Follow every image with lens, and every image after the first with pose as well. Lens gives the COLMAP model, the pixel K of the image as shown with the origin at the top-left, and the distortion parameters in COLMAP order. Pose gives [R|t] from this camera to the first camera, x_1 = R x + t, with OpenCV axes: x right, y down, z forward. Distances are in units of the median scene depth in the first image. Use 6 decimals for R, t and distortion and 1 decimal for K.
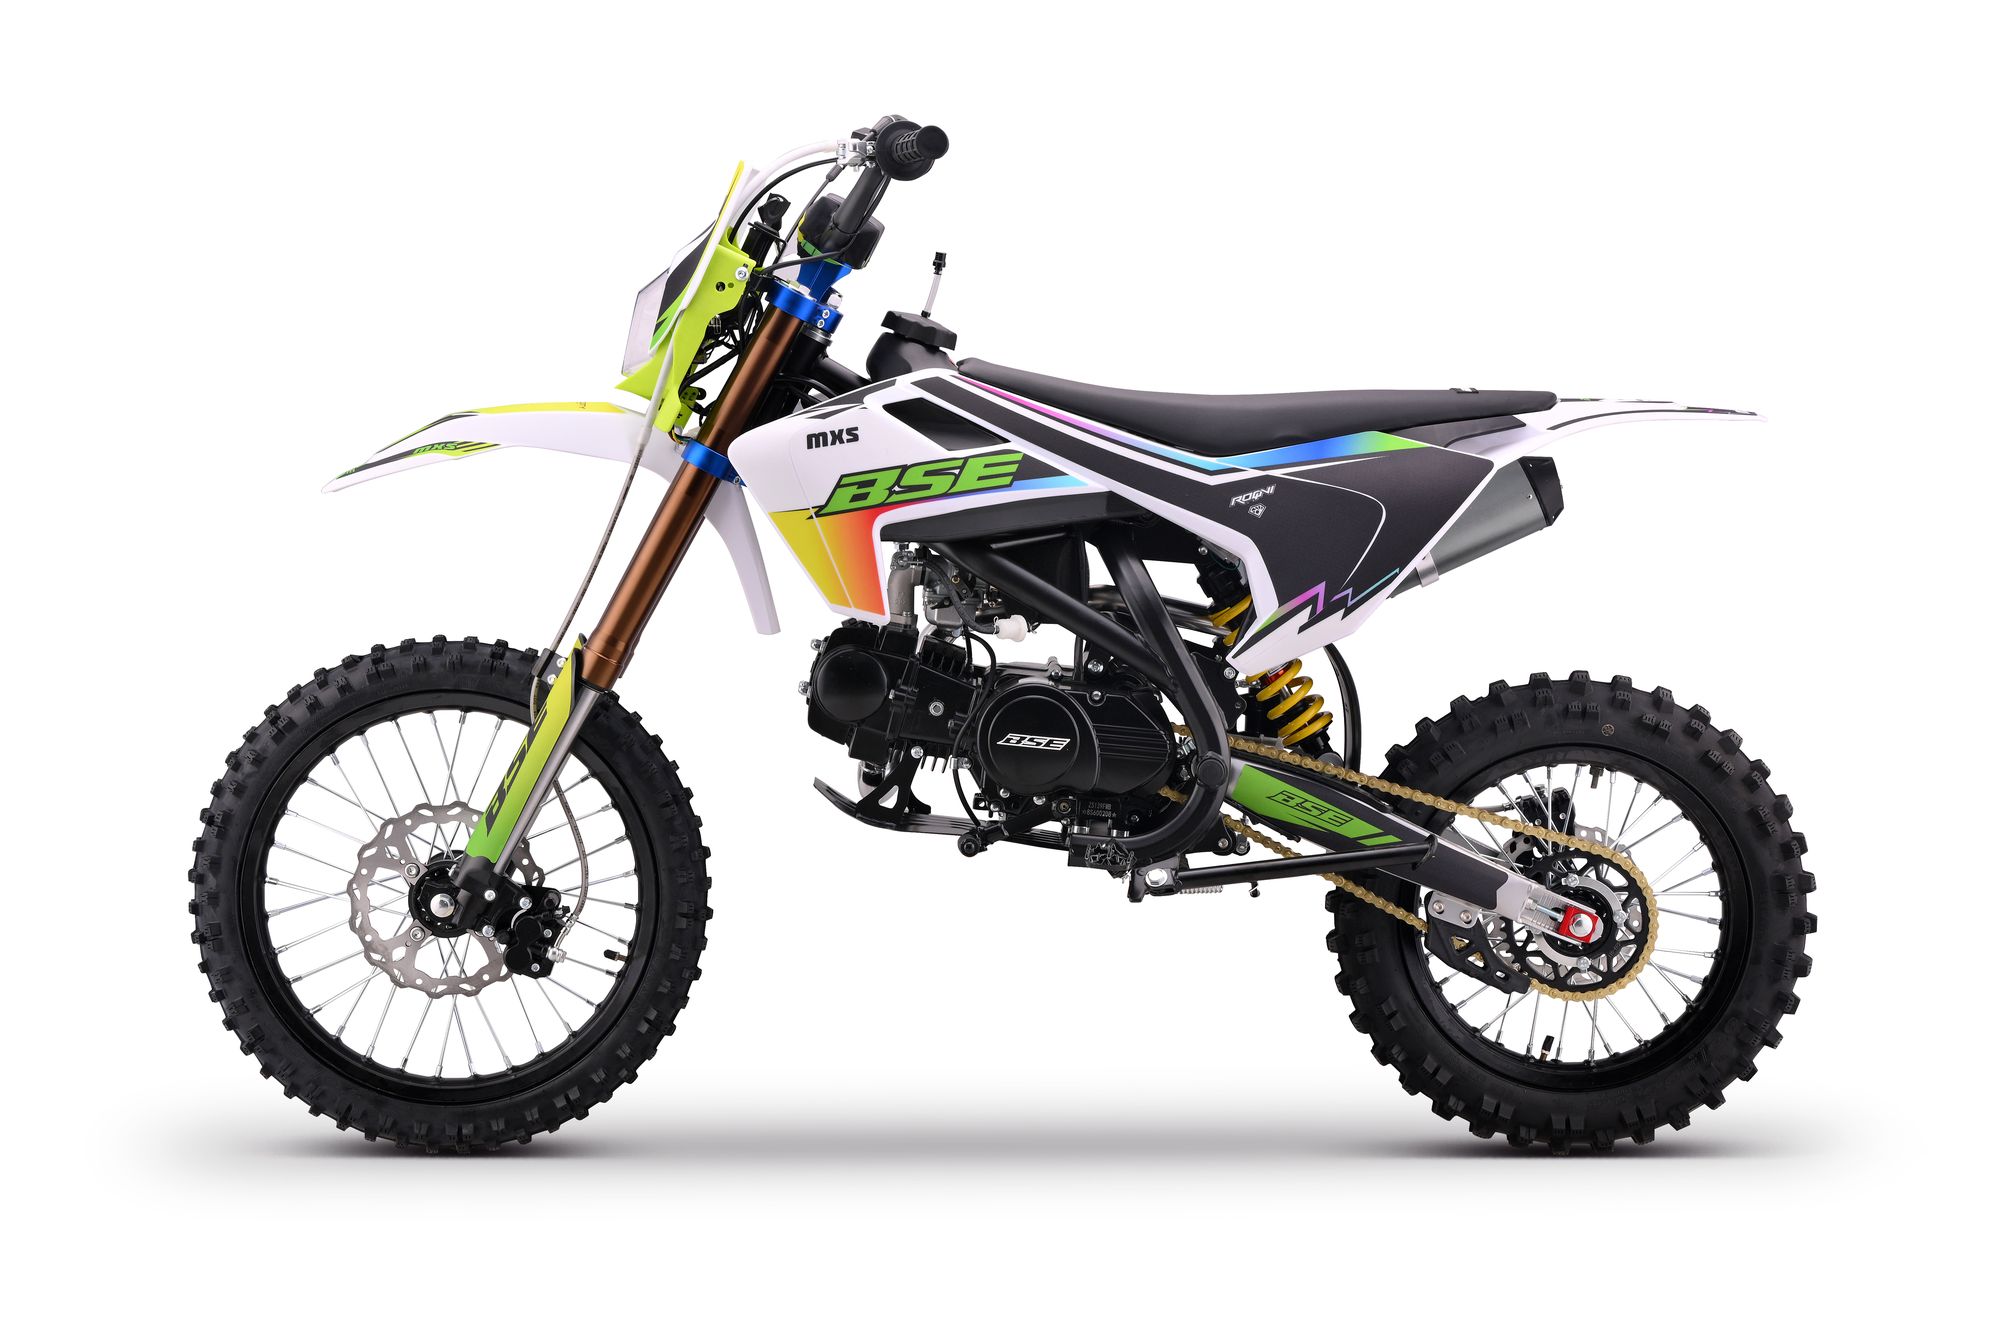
lens RADIAL K [[5625.7, 0, 1000.0], [0, 5625.7, 666.5], [0, 0, 1]] dist [0.009807, -0.295212]
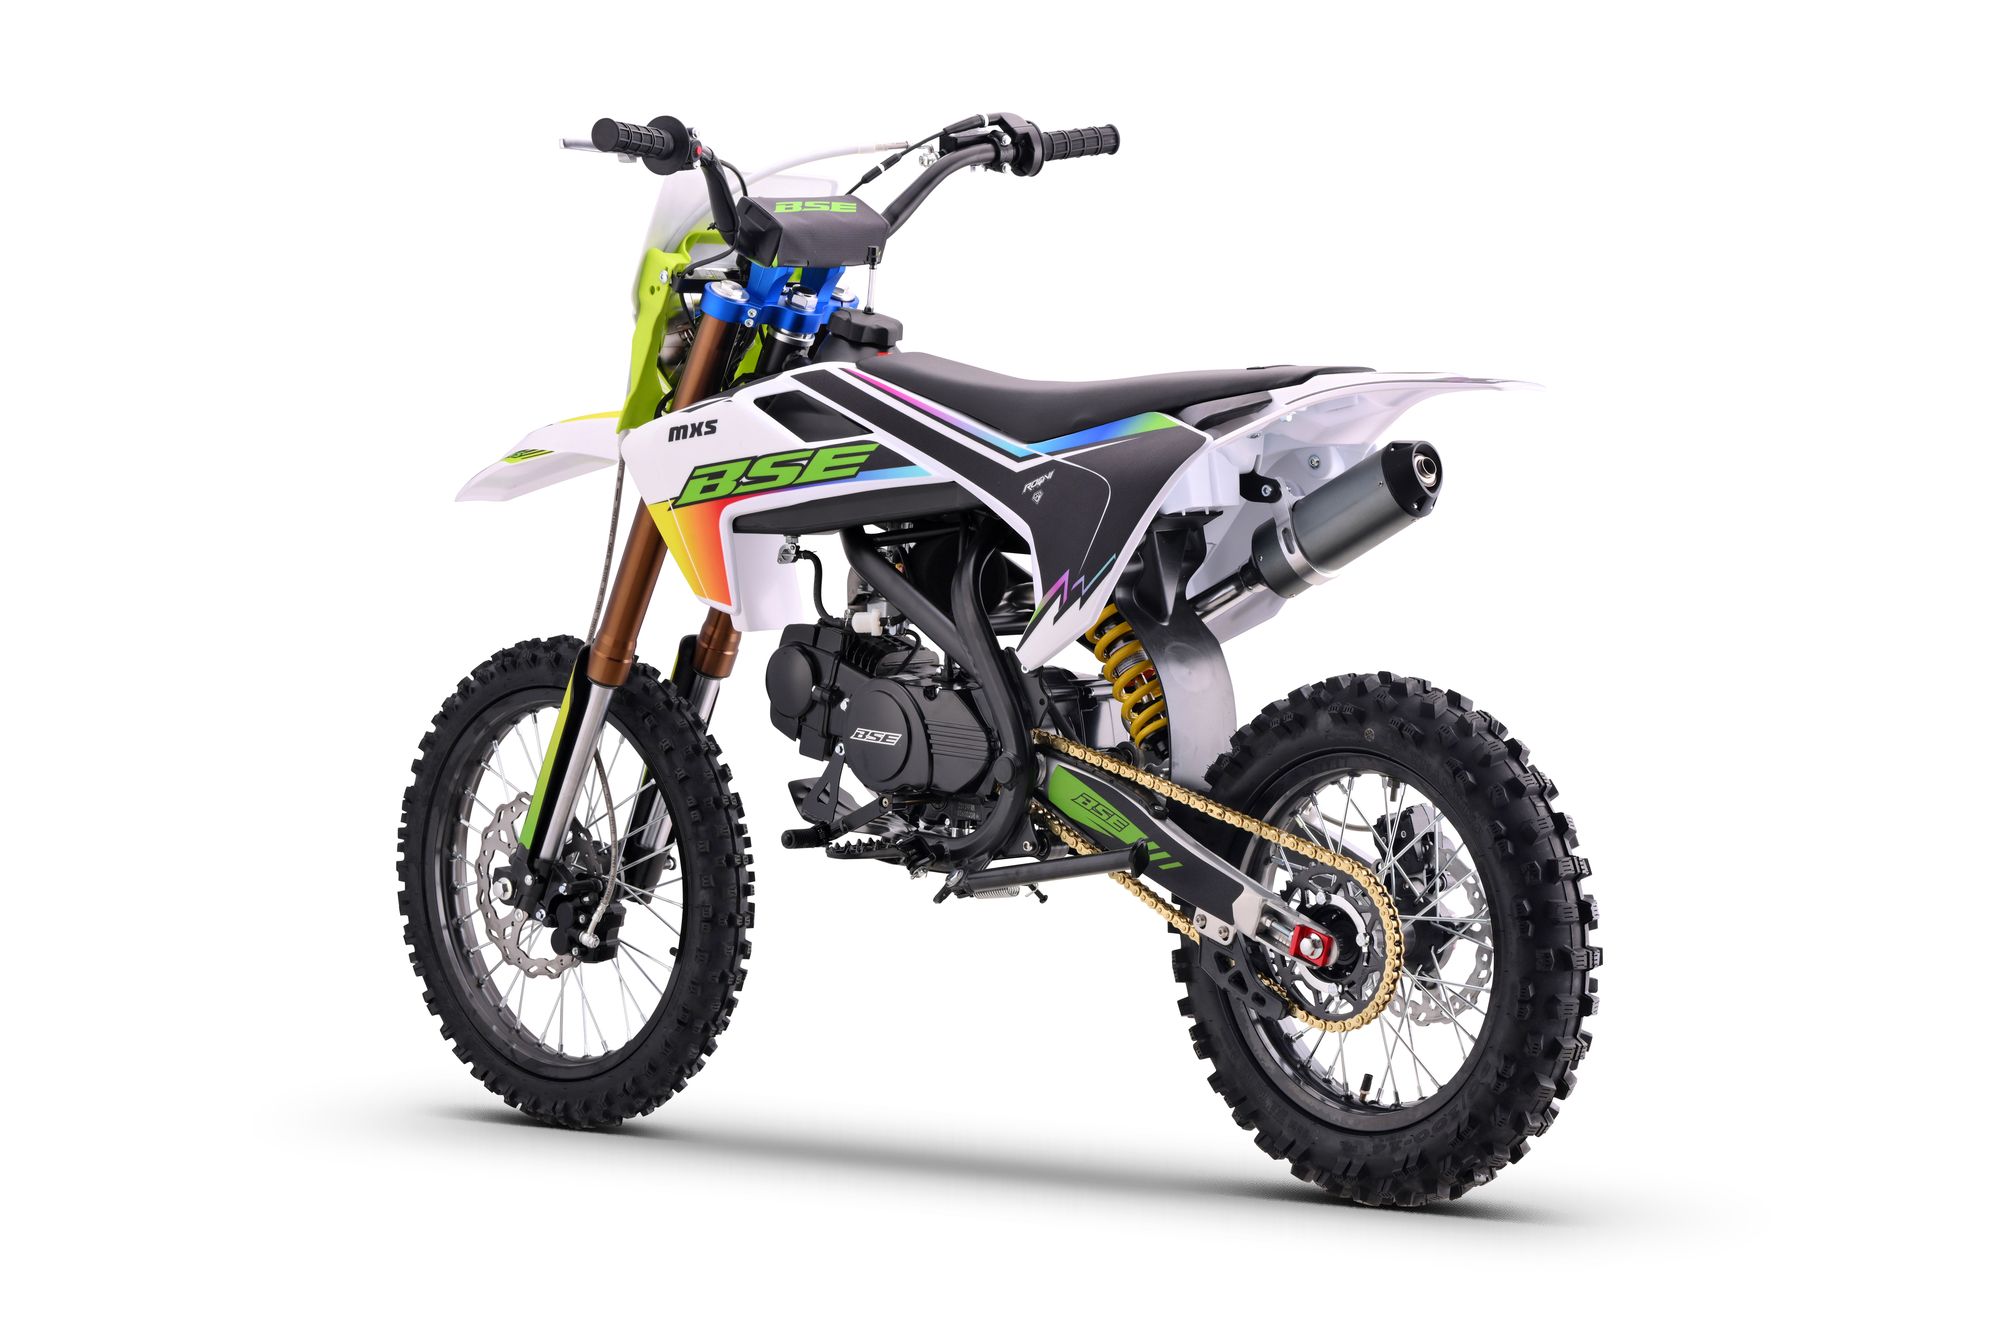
lens RADIAL K [[5847.8, 0, 1000.0], [0, 5847.8, 667.0], [0, 0, 1]] dist [-0.080107, -0.638334]
pose [[0.700472, 0.001207, -0.713679, 0.749687], [-0.039032, 0.998567, -0.036621, 0.037743], [0.712612, 0.053509, 0.699515, 0.301014]]
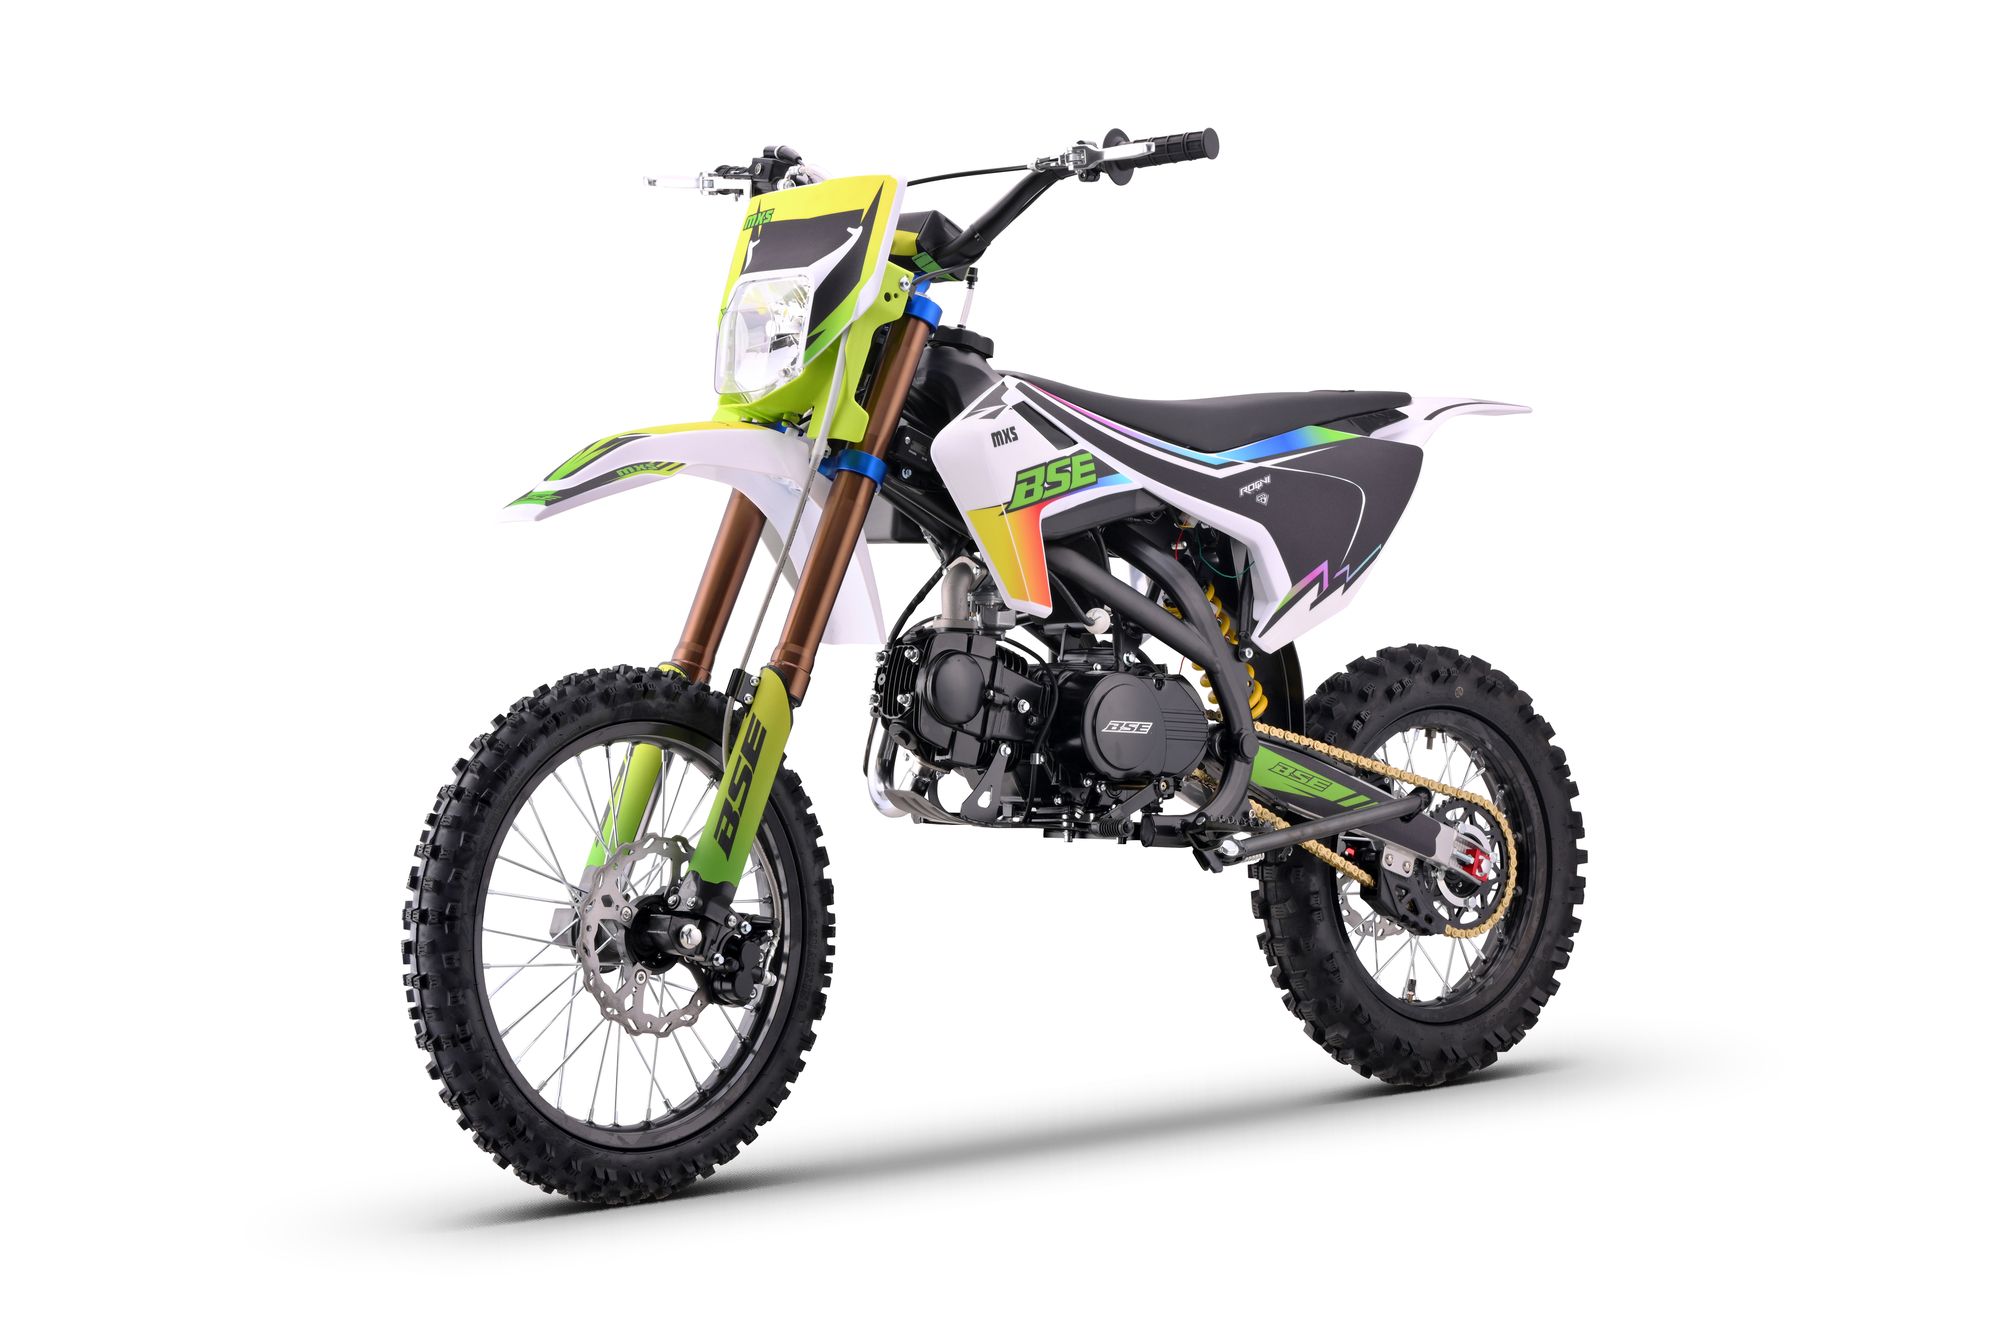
lens RADIAL K [[5625.7, 0, 1000.0], [0, 5625.7, 666.5], [0, 0, 1]] dist [0.009807, -0.295212]
pose [[0.745384, -0.054833, 0.664376, -0.703814], [0.109773, 0.993103, -0.041194, 0.042518], [-0.657535, 0.103636, 0.746262, 0.236393]]
